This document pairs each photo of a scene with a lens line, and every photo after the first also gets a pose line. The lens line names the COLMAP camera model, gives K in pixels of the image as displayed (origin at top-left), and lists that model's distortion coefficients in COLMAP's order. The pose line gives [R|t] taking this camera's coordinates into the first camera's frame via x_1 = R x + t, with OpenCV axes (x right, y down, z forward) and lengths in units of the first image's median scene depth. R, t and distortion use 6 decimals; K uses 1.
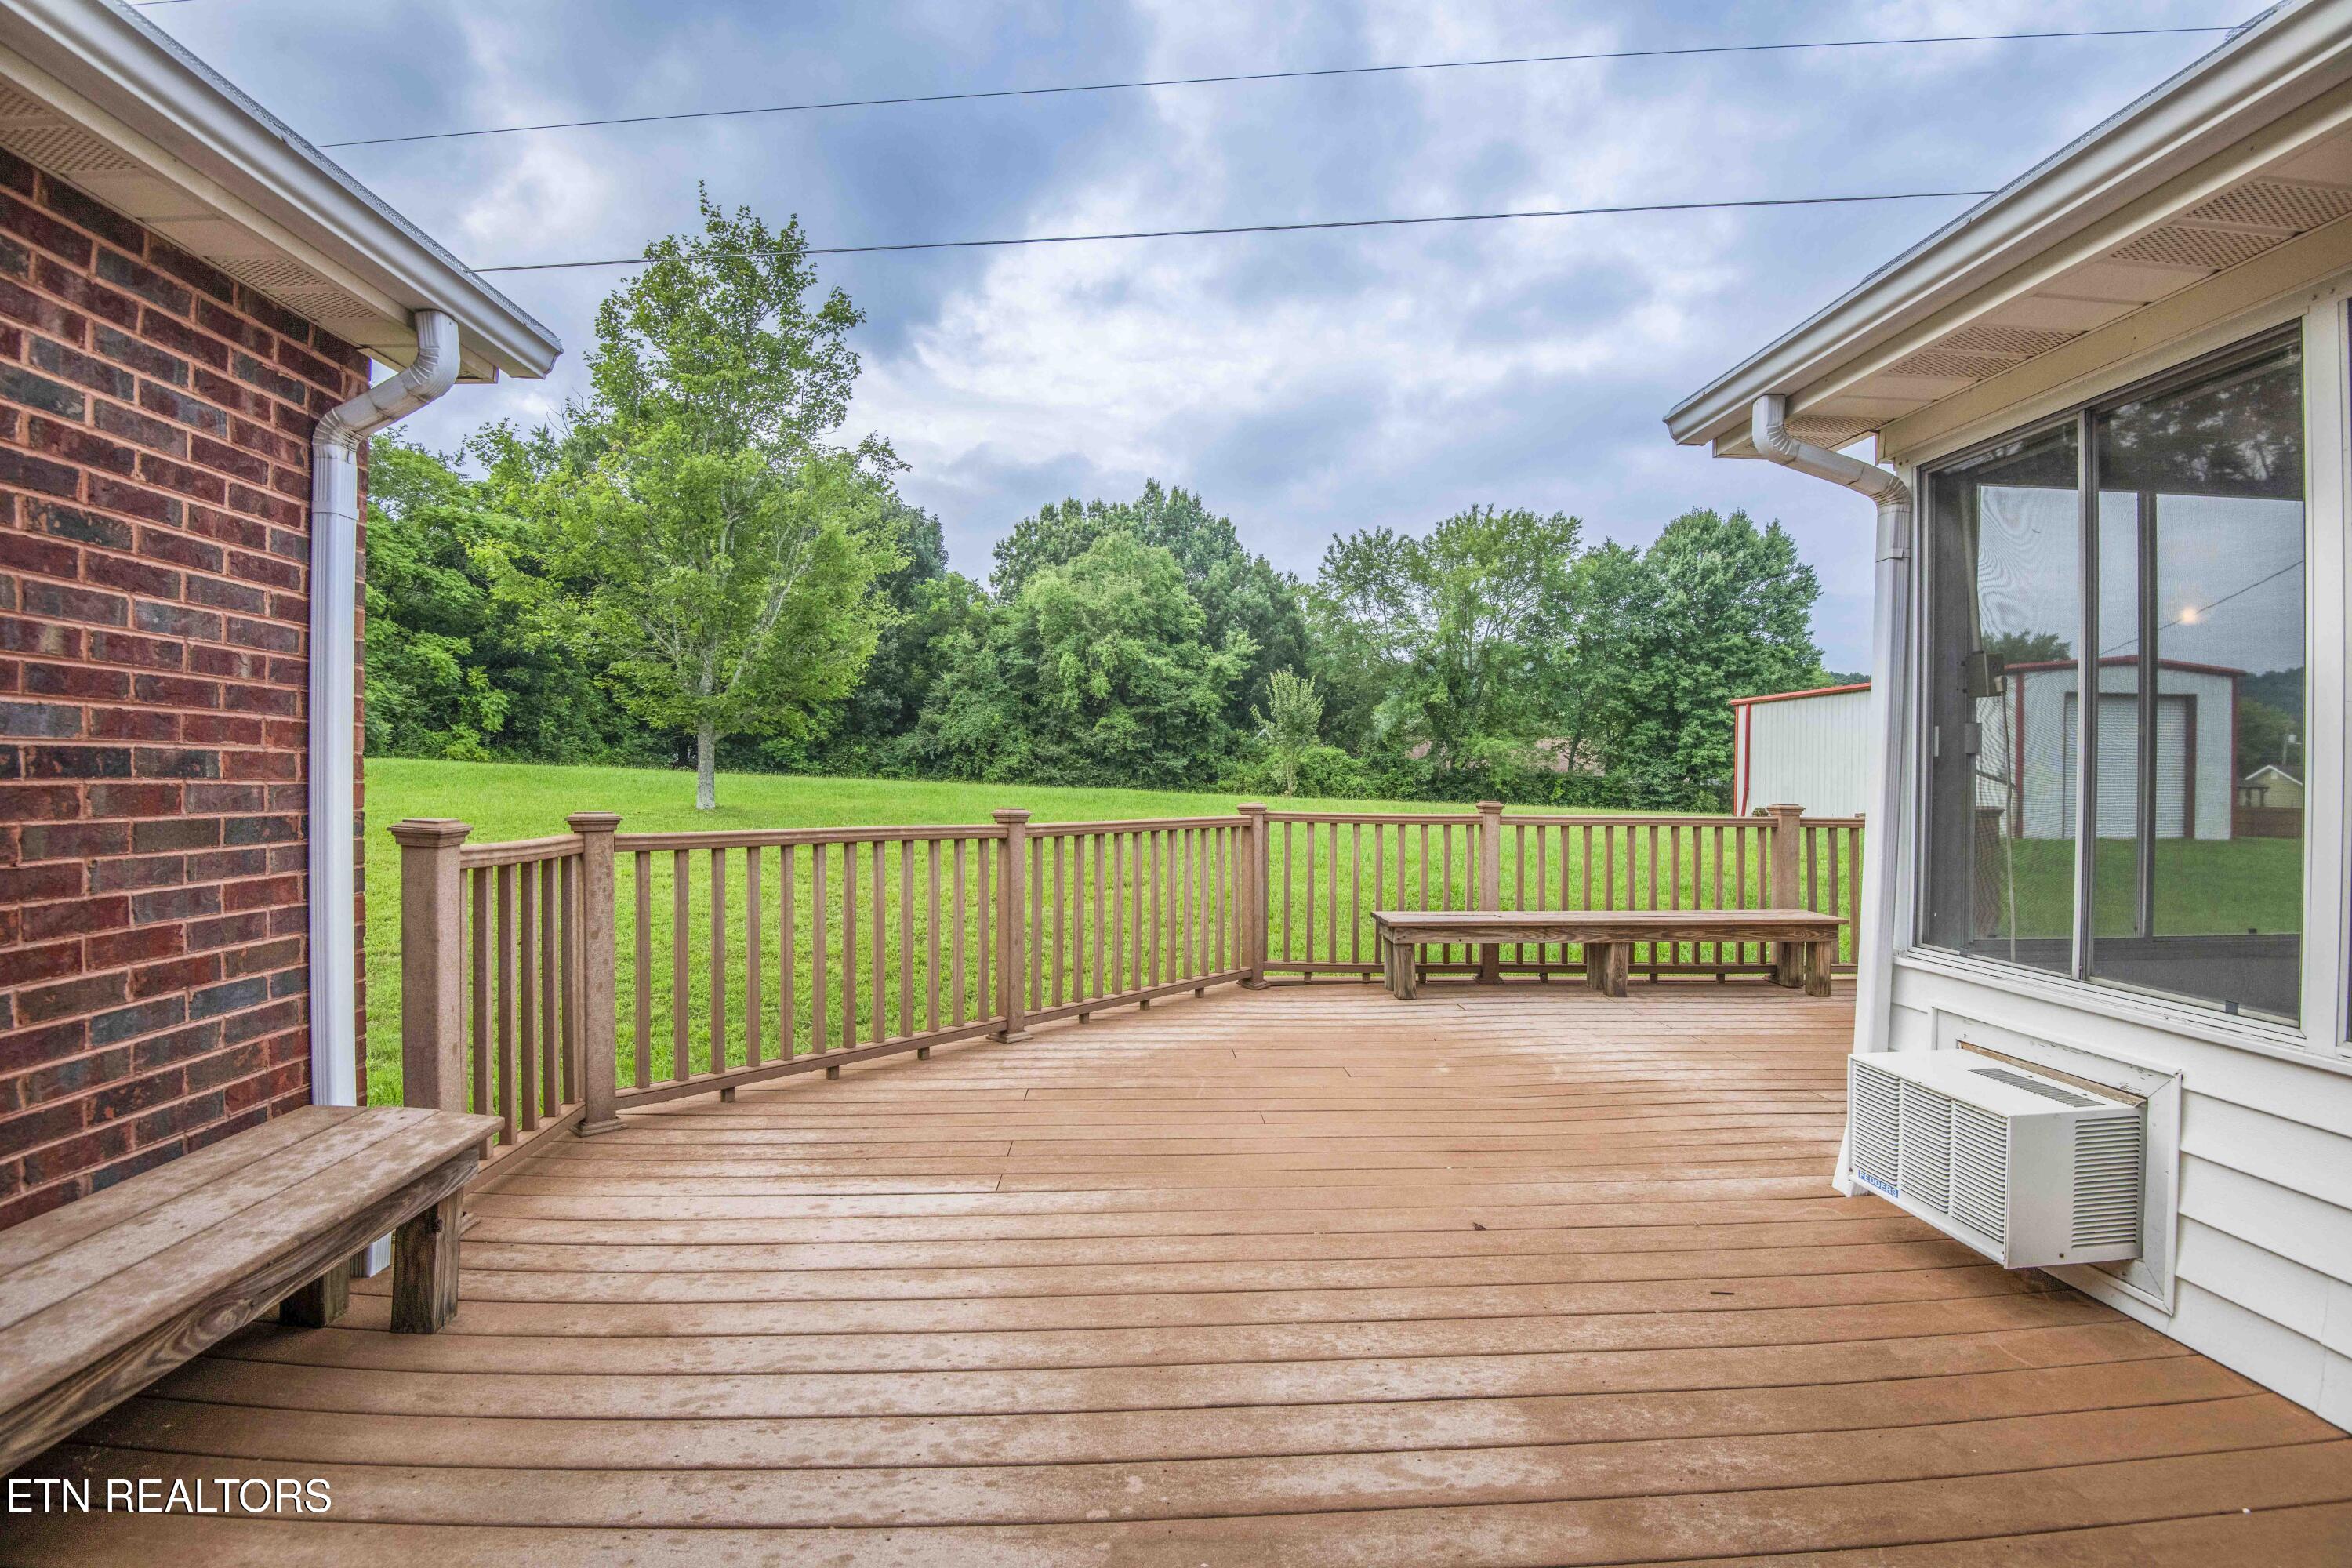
lens RADIAL K [[1092.9, 0, 1170.7], [0, 1092.9, 786.3], [0, 0, 1]] dist [-0.027414, -0.009491]
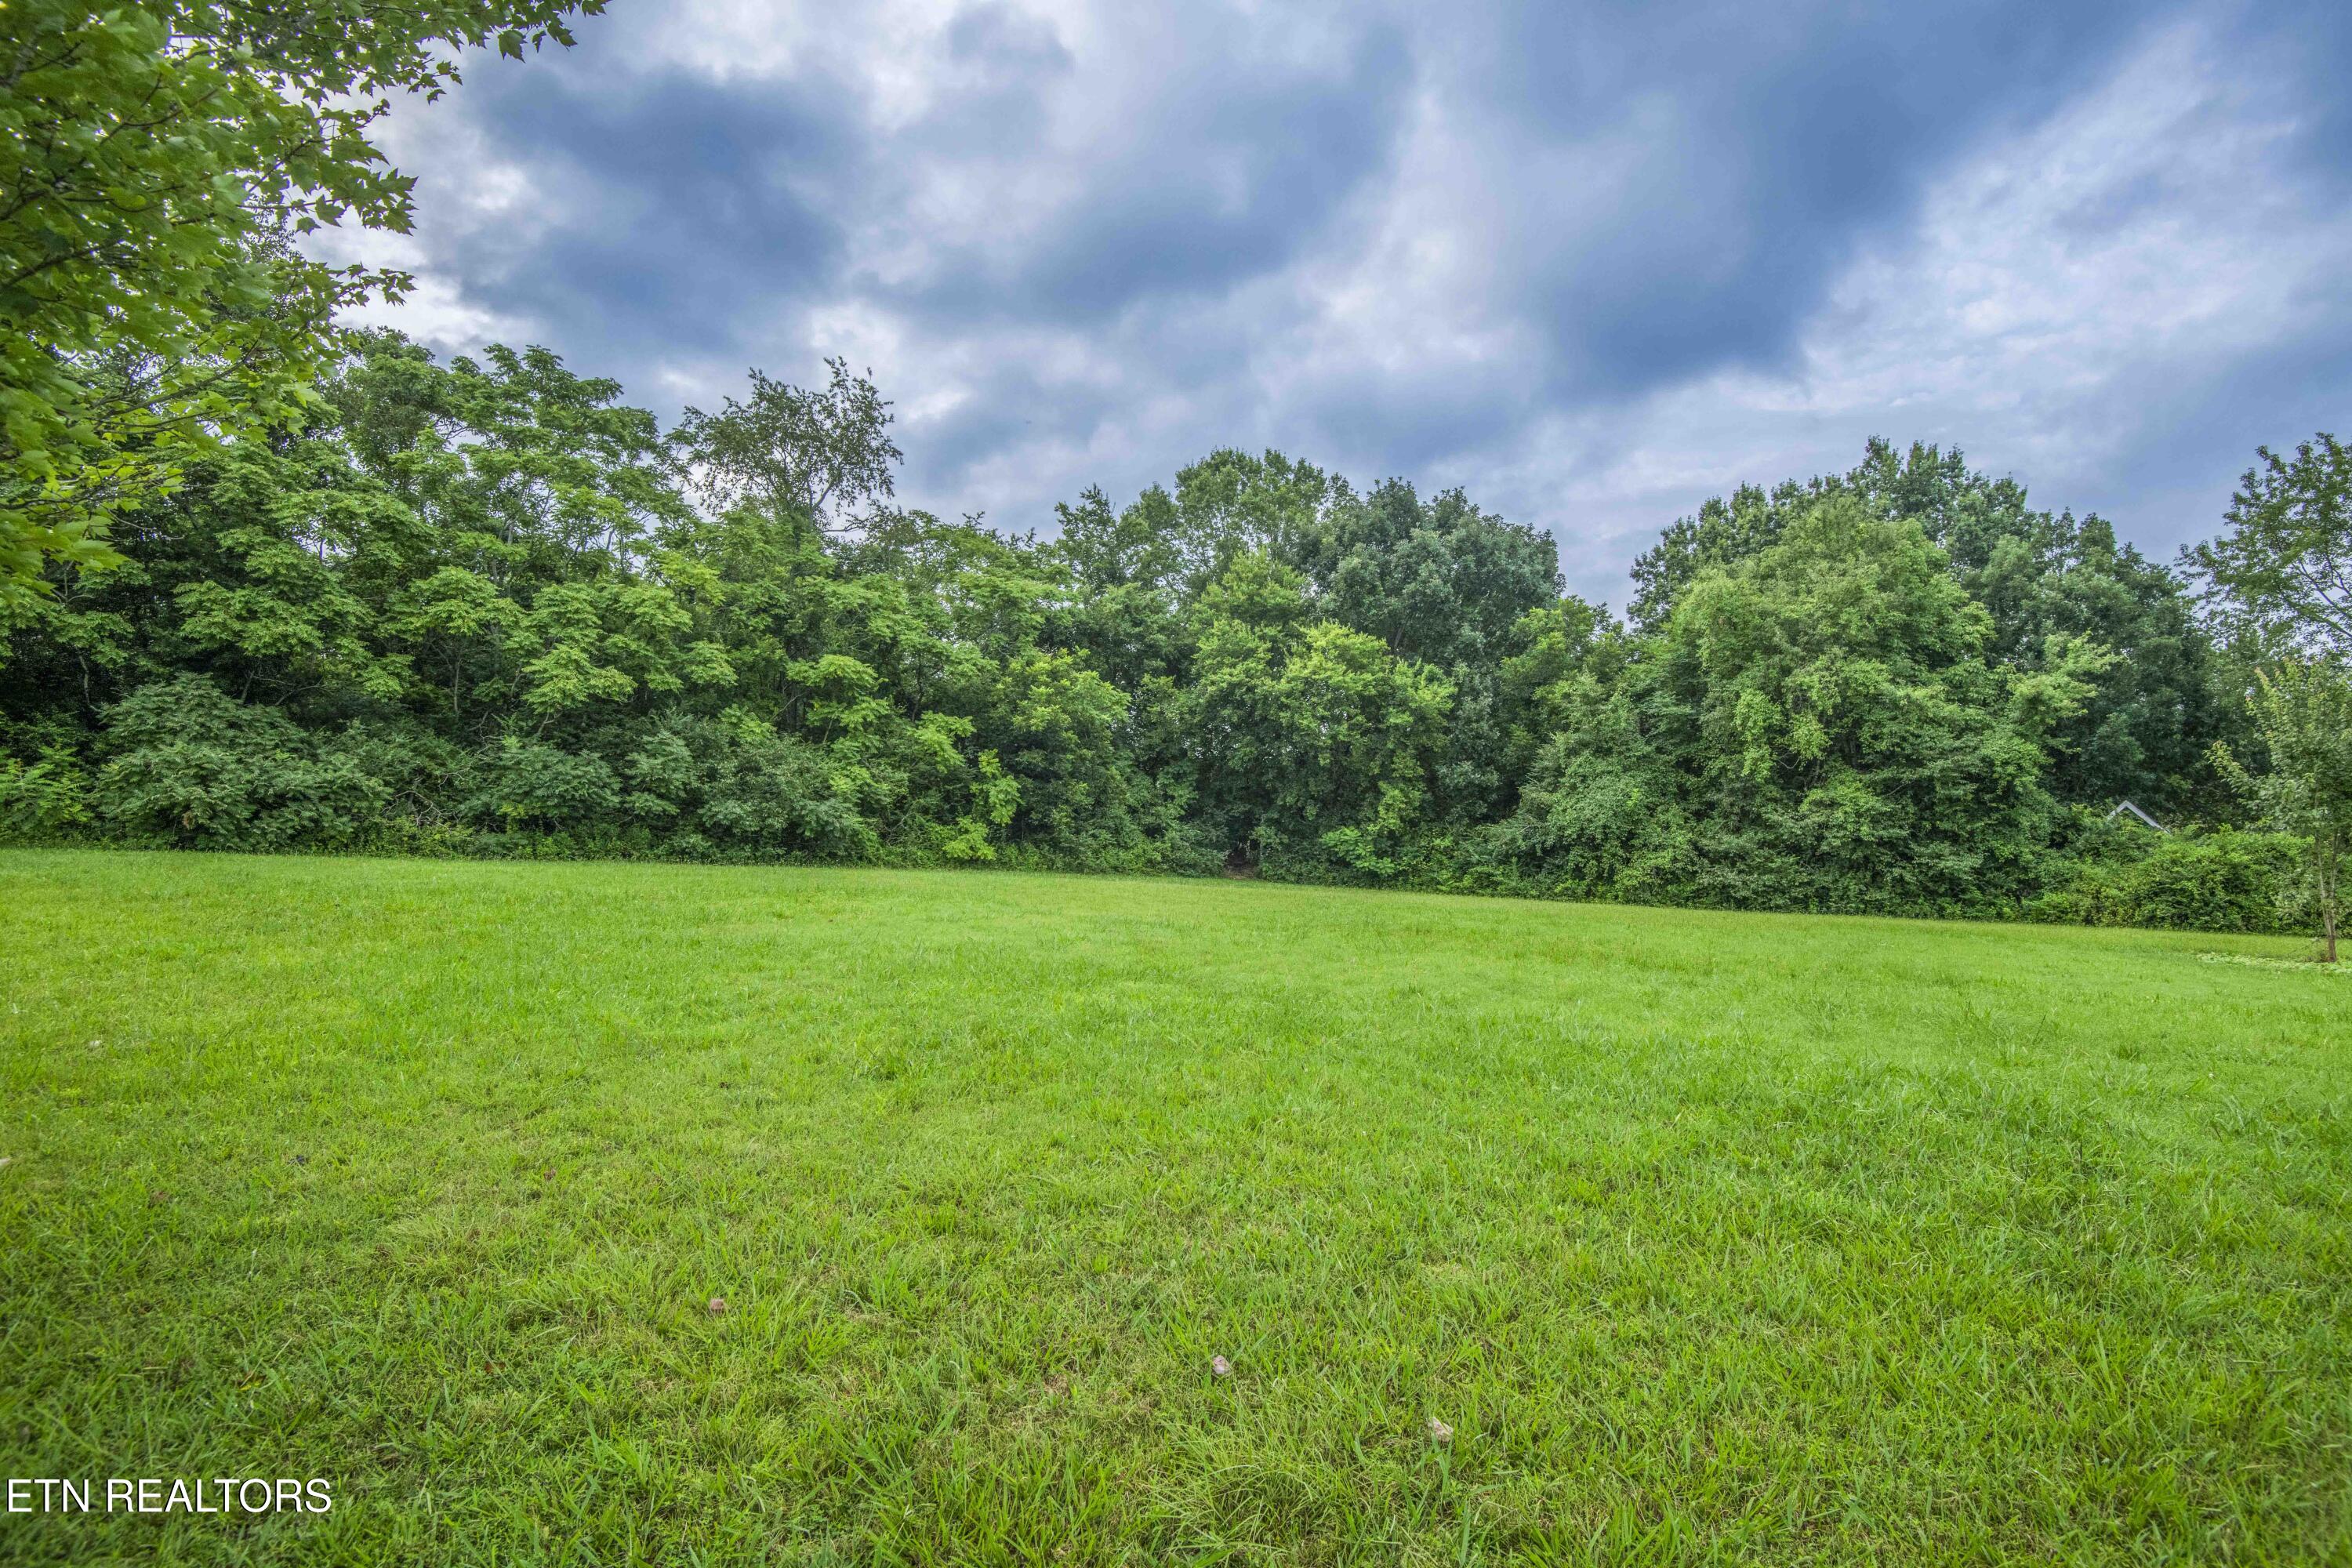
lens RADIAL K [[1092.9, 0, 1175.4], [0, 1092.9, 786.1], [0, 0, 1]] dist [-0.027414, -0.009491]
pose [[0.838108, -0.032690, -0.544523, -0.031101], [-0.011571, 0.996913, -0.077660, -0.012315], [0.545381, 0.071388, 0.835143, 0.276418]]
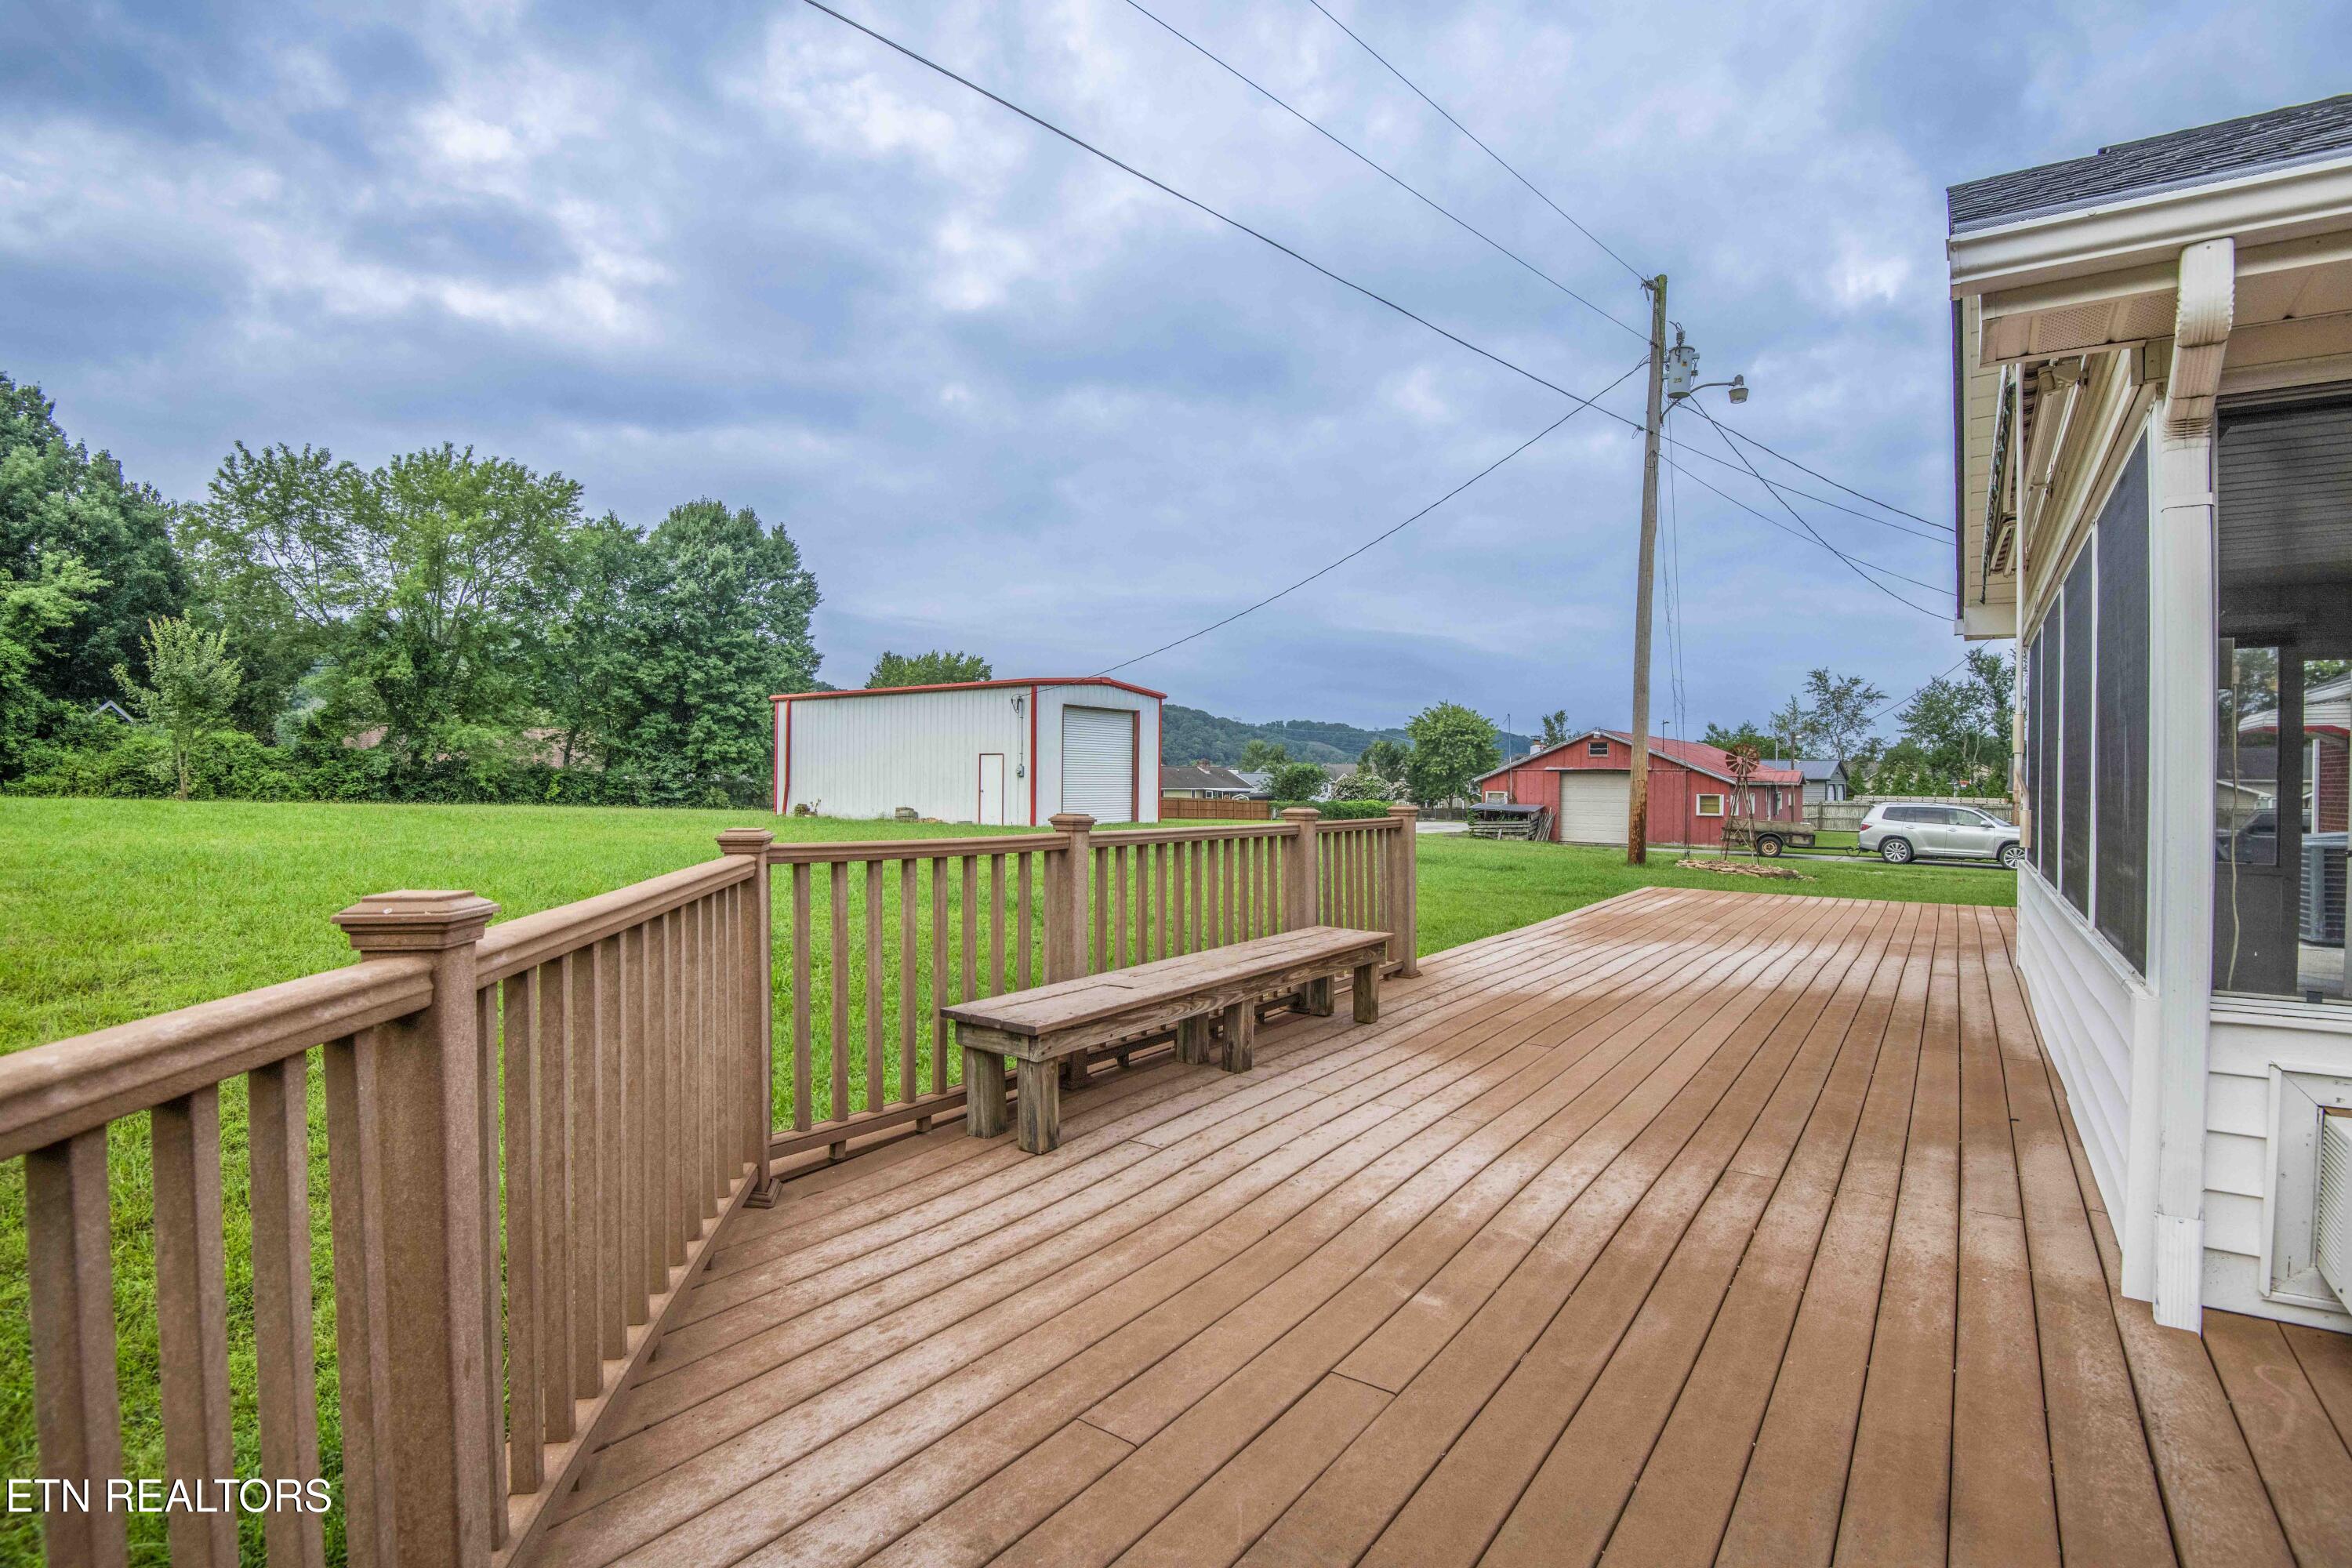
lens RADIAL K [[1092.9, 0, 1198.9], [0, 1092.9, 781.3], [0, 0, 1]] dist [-0.027414, -0.009491]
pose [[0.611338, -0.003467, 0.791362, -0.019239], [0.003541, 0.999992, 0.001646, -0.000793], [-0.791362, 0.001796, 0.611346, 0.054036]]
